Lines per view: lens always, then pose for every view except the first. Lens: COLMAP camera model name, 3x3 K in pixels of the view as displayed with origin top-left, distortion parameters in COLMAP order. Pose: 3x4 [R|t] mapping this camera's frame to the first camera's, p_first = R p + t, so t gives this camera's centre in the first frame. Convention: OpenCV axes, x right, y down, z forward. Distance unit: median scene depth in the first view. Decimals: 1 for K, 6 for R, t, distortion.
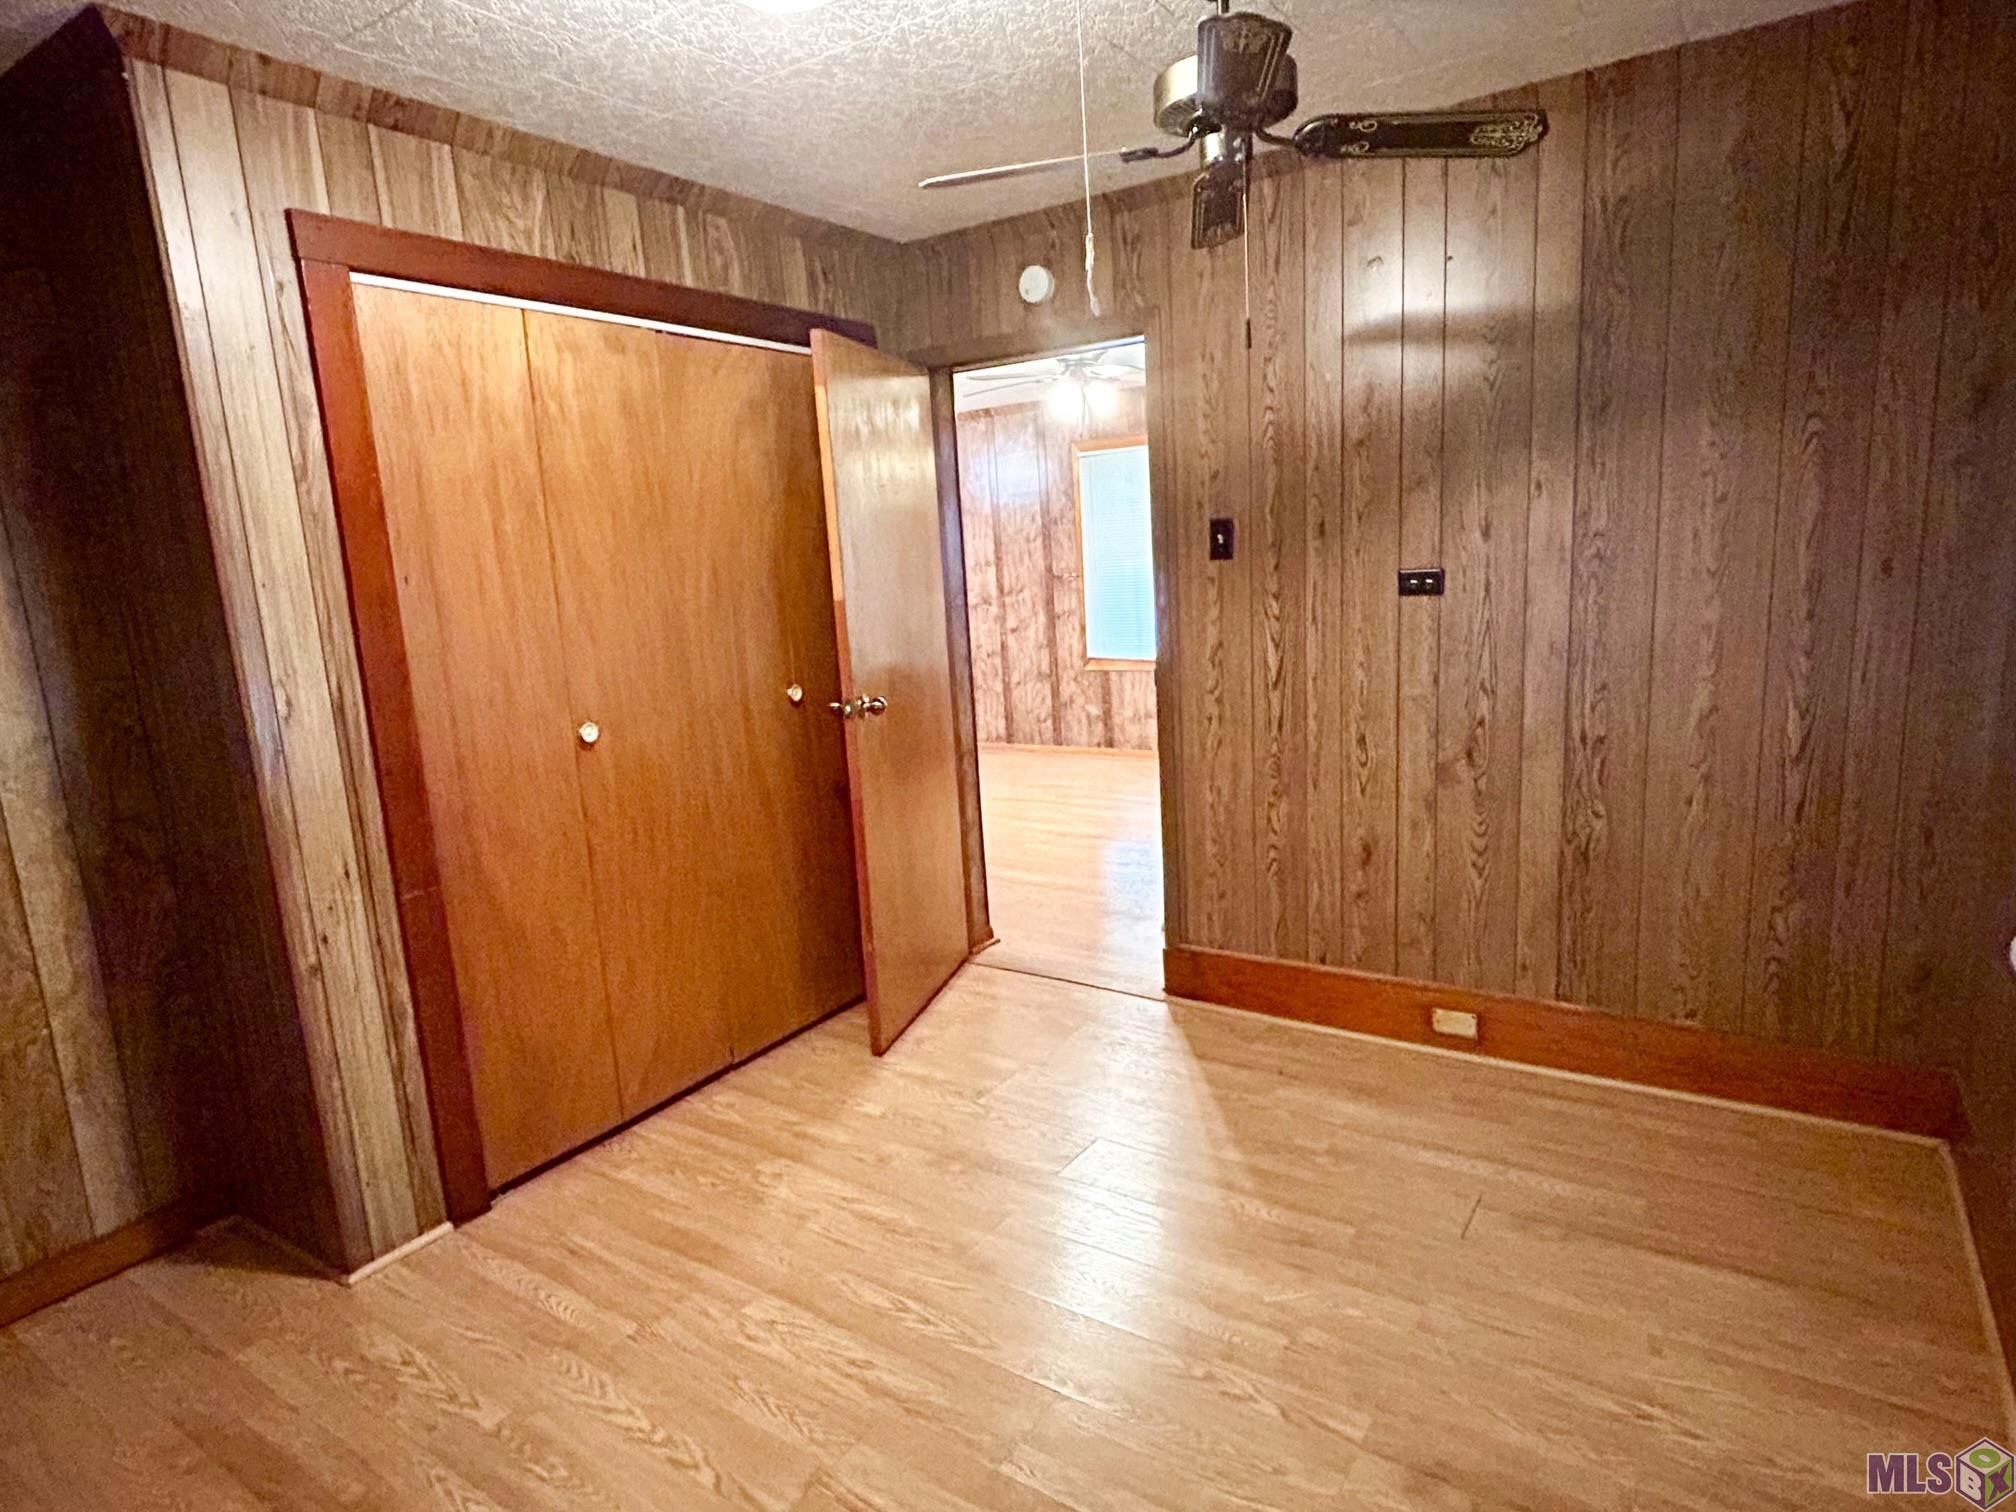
lens RADIAL K [[1145.1, 0, 1008.0], [0, 1145.1, 759.7], [0, 0, 1]] dist [0.000497, -0.000311]
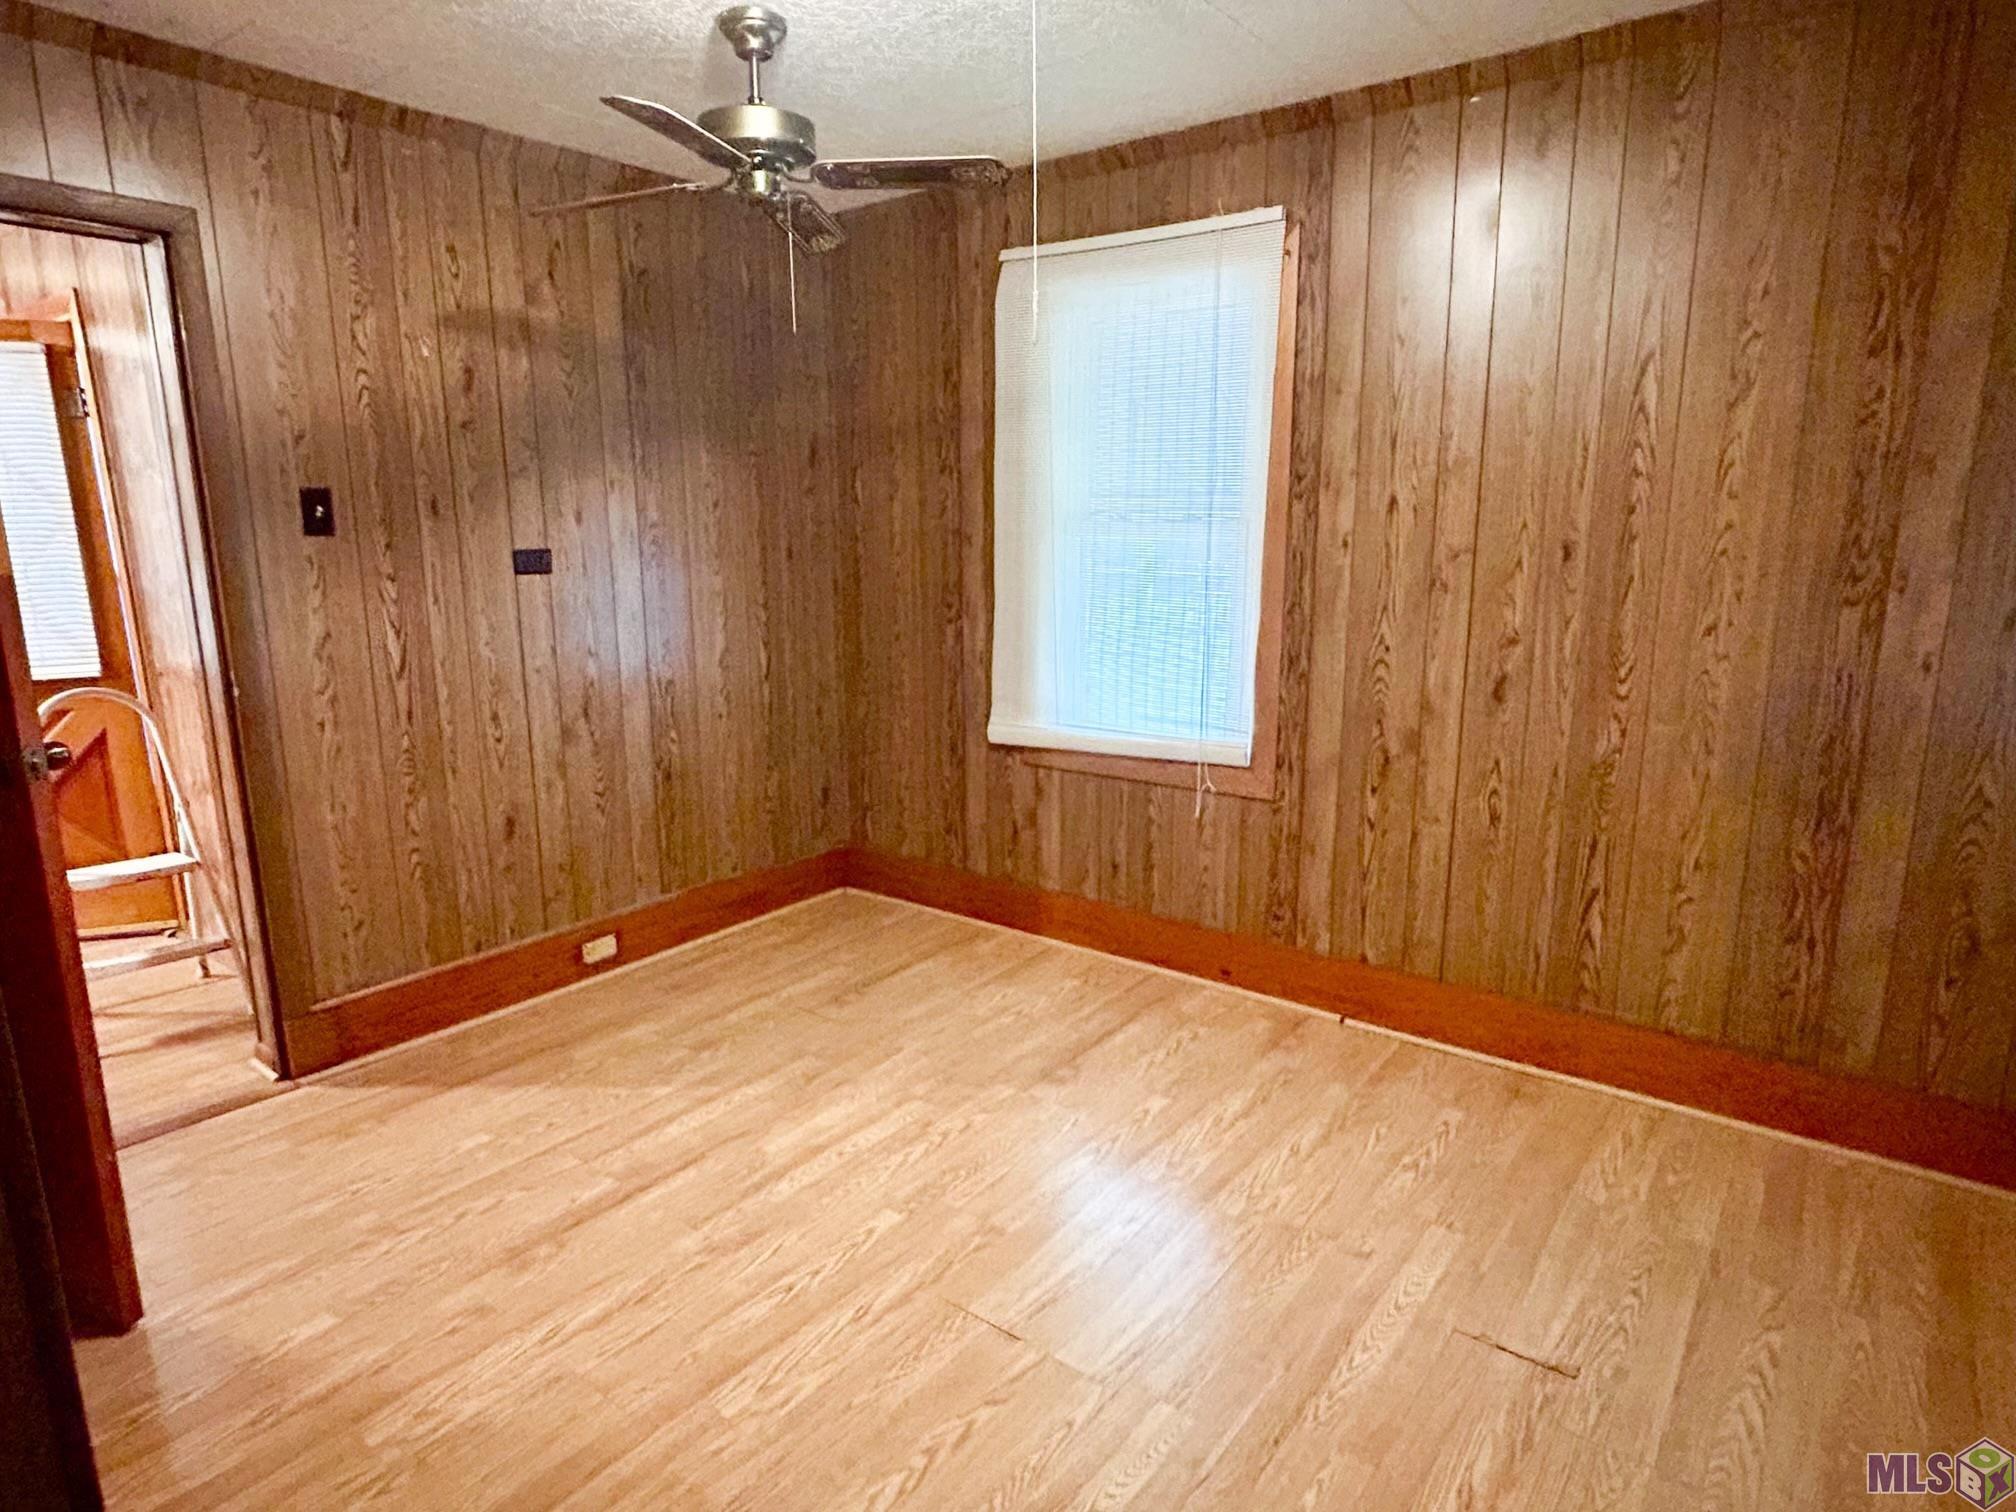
lens RADIAL K [[1145.1, 0, 1007.1], [0, 1145.1, 756.1], [0, 0, 1]] dist [0.000497, -0.000311]
pose [[0.067359, -0.147611, 0.986749, -0.684343], [0.186087, 0.973500, 0.132926, -0.034096], [-0.980221, 0.174668, 0.093043, 0.465658]]
